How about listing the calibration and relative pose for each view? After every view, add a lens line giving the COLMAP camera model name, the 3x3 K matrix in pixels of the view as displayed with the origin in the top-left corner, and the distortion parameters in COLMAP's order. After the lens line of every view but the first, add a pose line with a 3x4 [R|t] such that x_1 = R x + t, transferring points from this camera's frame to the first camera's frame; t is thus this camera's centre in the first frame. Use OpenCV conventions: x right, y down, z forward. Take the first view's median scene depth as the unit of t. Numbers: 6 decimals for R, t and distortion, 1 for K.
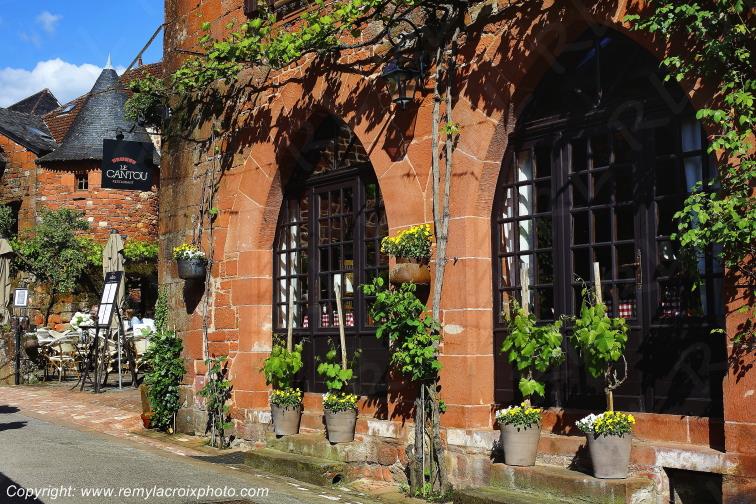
lens RADIAL K [[944.9, 0, 378.0], [0, 944.9, 252.0], [0, 0, 1]] dist [-0.021778, -0.044212]
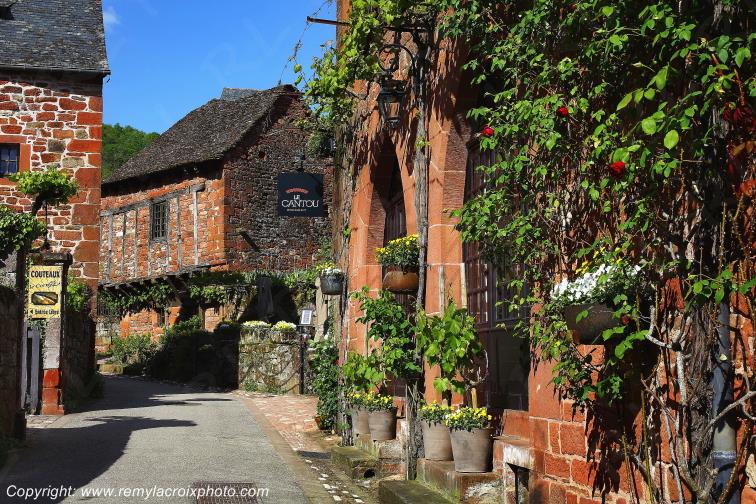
lens RADIAL K [[944.9, 0, 378.0], [0, 944.9, 252.0], [0, 0, 1]] dist [-0.021778, -0.044212]
pose [[0.912752, -0.051739, -0.405223, 0.382280], [0.044230, 0.998632, -0.027880, 0.016156], [0.406112, 0.007525, 0.913792, 0.011826]]
